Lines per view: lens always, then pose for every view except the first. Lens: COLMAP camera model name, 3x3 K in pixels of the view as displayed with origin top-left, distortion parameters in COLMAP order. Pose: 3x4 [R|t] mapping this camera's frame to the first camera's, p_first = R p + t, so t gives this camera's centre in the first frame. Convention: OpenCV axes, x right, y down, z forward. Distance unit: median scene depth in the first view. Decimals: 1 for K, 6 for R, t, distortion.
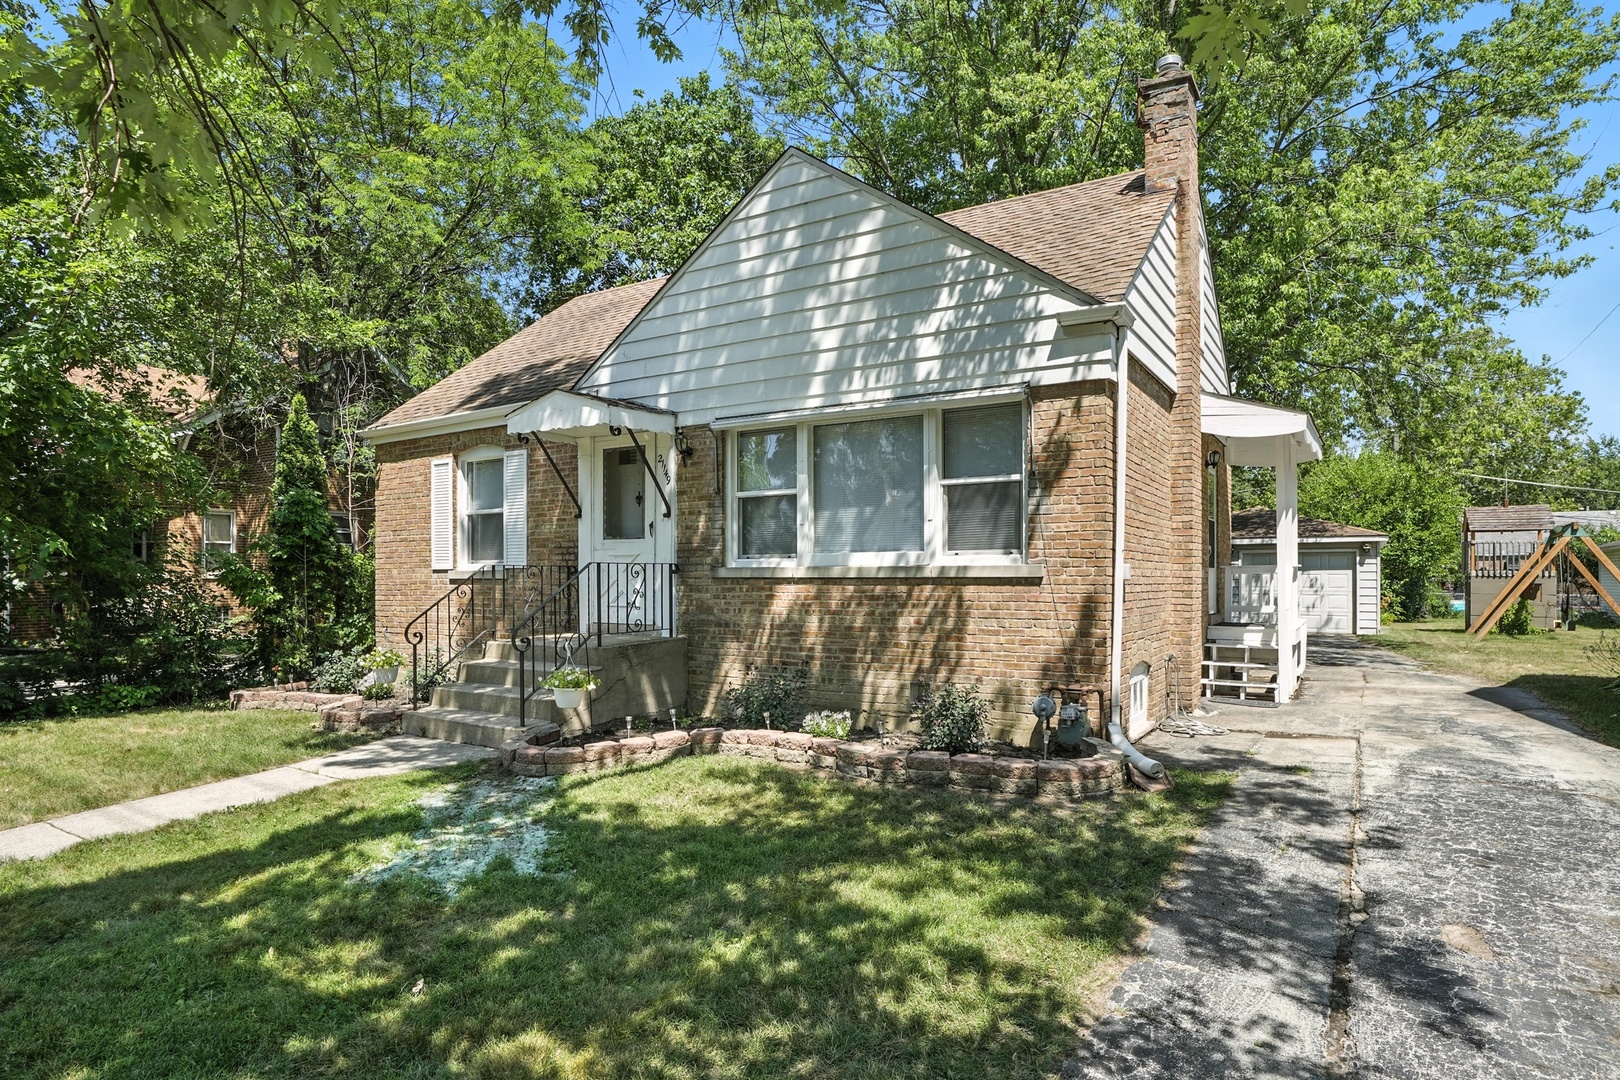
lens RADIAL K [[766.6, 0, 809.7], [0, 766.6, 574.4], [0, 0, 1]] dist [-0.050770, 0.000321]
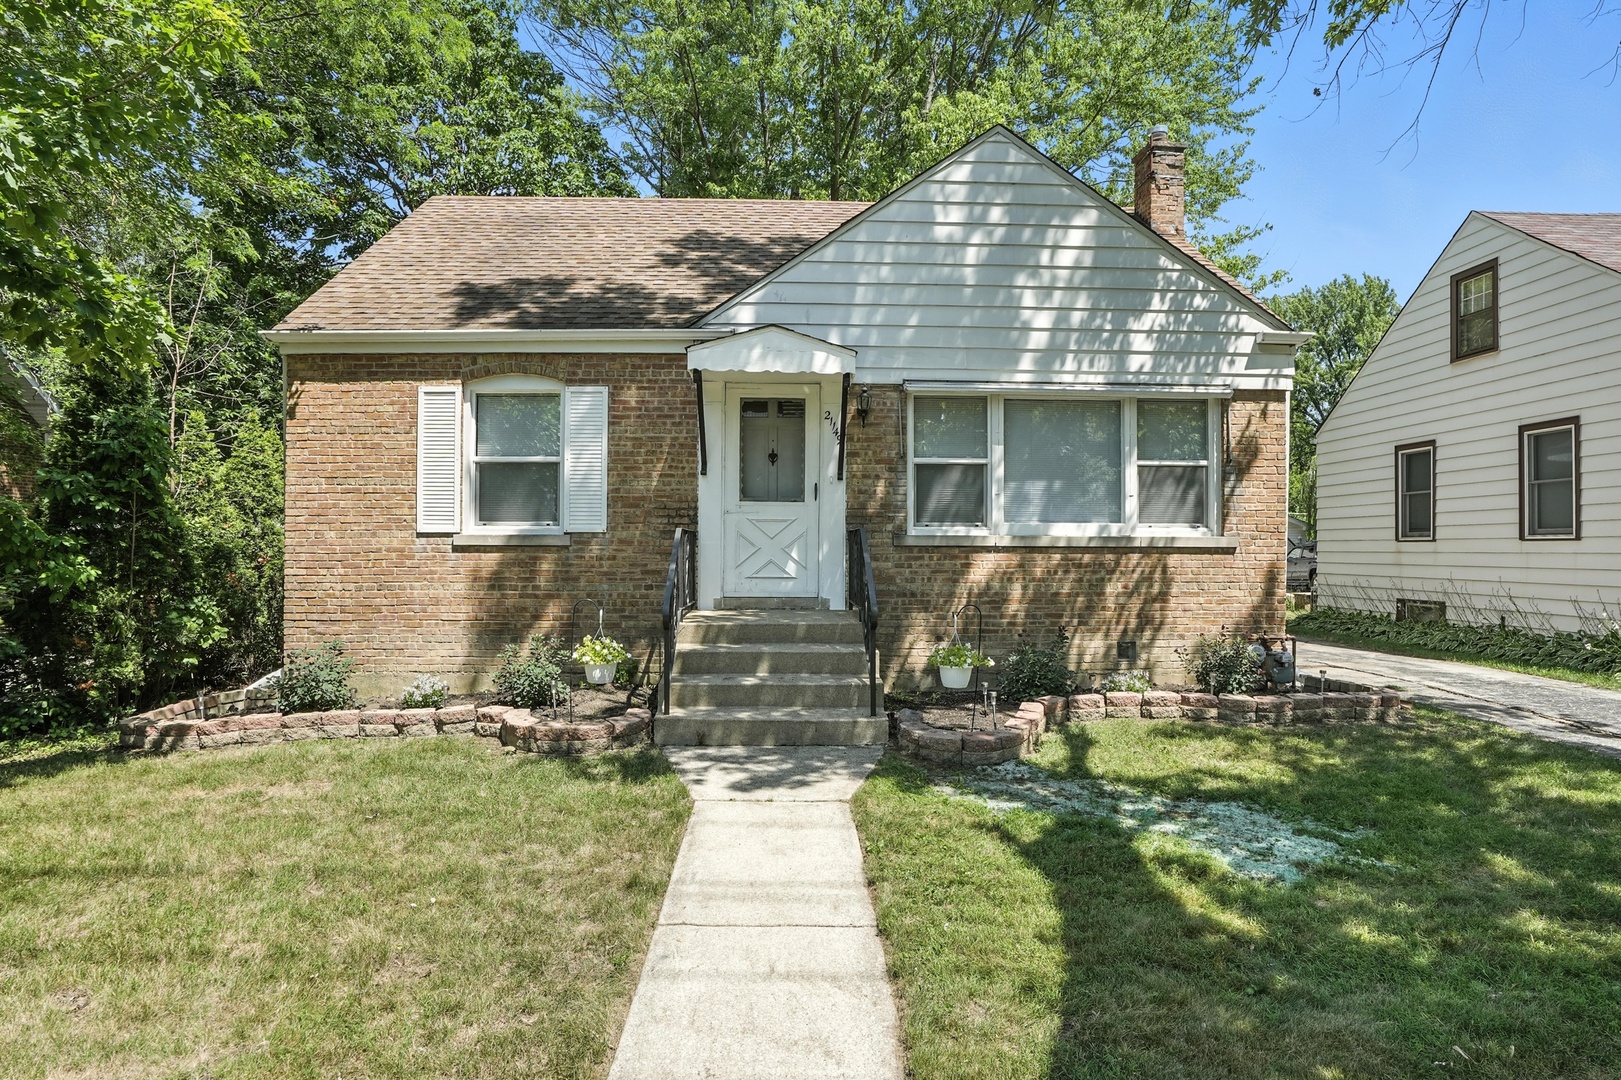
lens RADIAL K [[767.6, 0, 810.5], [0, 767.6, 540.0], [0, 0, 1]] dist [-0.069913, 0.032780]
pose [[0.880630, 0.012113, 0.473649, -0.770550], [-0.008547, 0.999917, -0.009680, 0.008107], [-0.473727, 0.004476, 0.880661, 0.240941]]
